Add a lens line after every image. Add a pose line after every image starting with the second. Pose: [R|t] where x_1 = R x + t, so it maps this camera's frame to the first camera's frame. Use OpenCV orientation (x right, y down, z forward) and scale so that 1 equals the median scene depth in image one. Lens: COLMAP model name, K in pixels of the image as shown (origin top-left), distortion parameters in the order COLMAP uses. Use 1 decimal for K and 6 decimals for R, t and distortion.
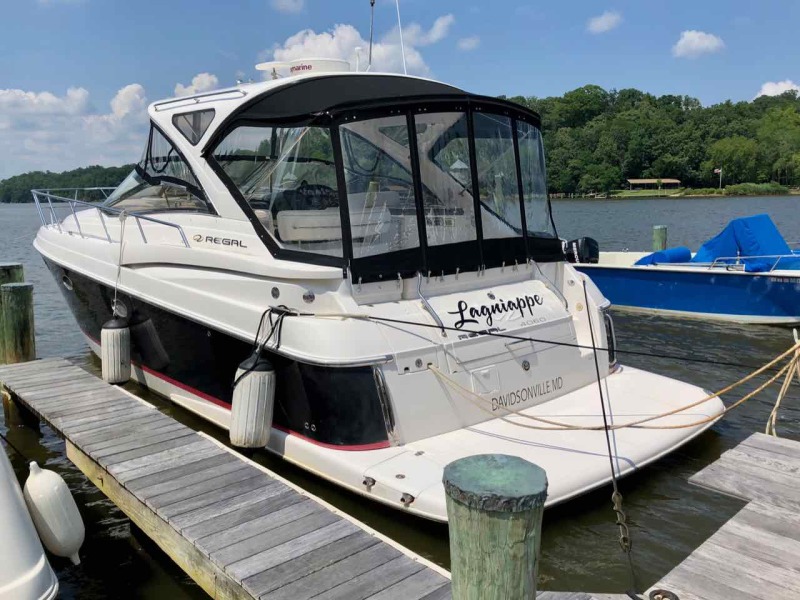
lens RADIAL K [[681.0, 0, 402.2], [0, 681.0, 290.0], [0, 0, 1]] dist [0.043299, -0.003423]
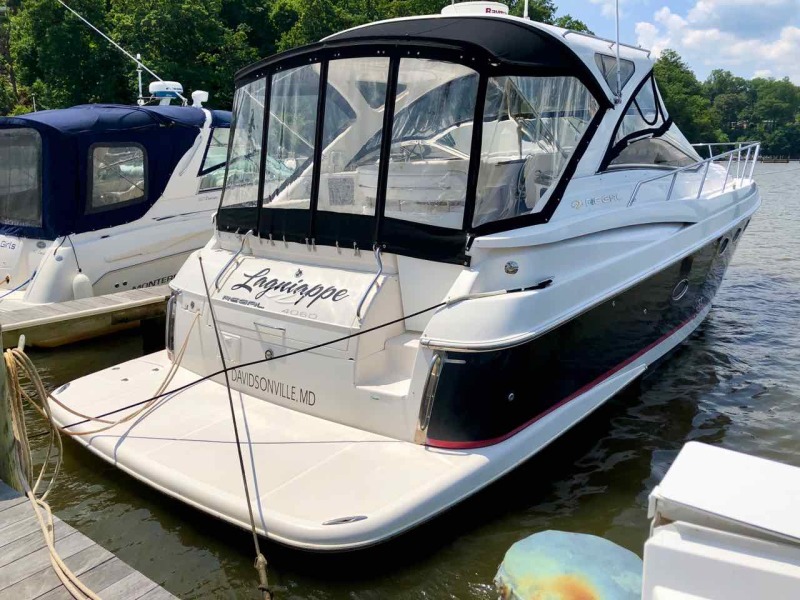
lens RADIAL K [[681.0, 0, 402.2], [0, 681.0, 290.0], [0, 0, 1]] dist [0.043299, -0.003423]
pose [[0.169224, 0.210692, -0.962794, 1.051768], [-0.147671, 0.971276, 0.186593, -0.162103], [0.974452, 0.110600, 0.195476, 0.996633]]
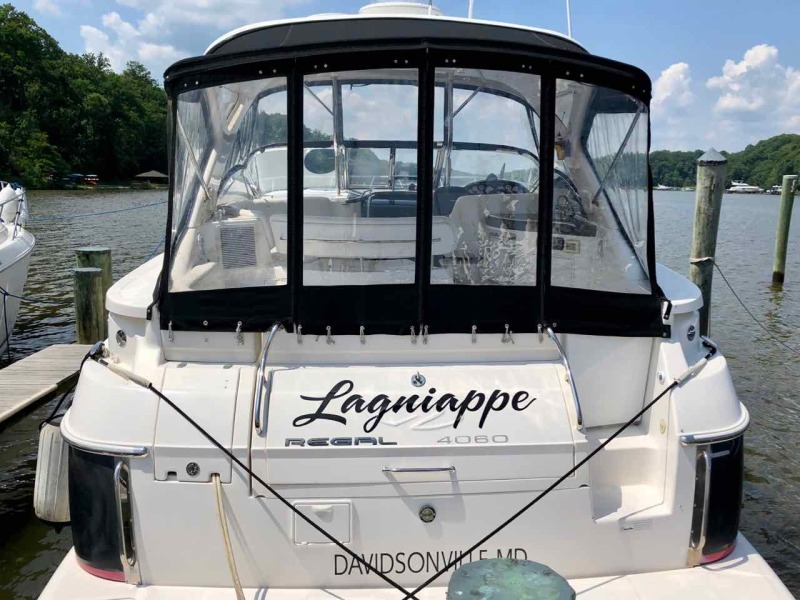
lens RADIAL K [[753.5, 0, 439.9], [0, 753.5, 307.3], [0, 0, 1]] dist [0.067407, -0.128787]
pose [[0.813498, 0.128420, -0.567211, 0.528114], [-0.117369, 0.991500, 0.056149, -0.096522], [0.569601, 0.020896, 0.821656, 0.490491]]
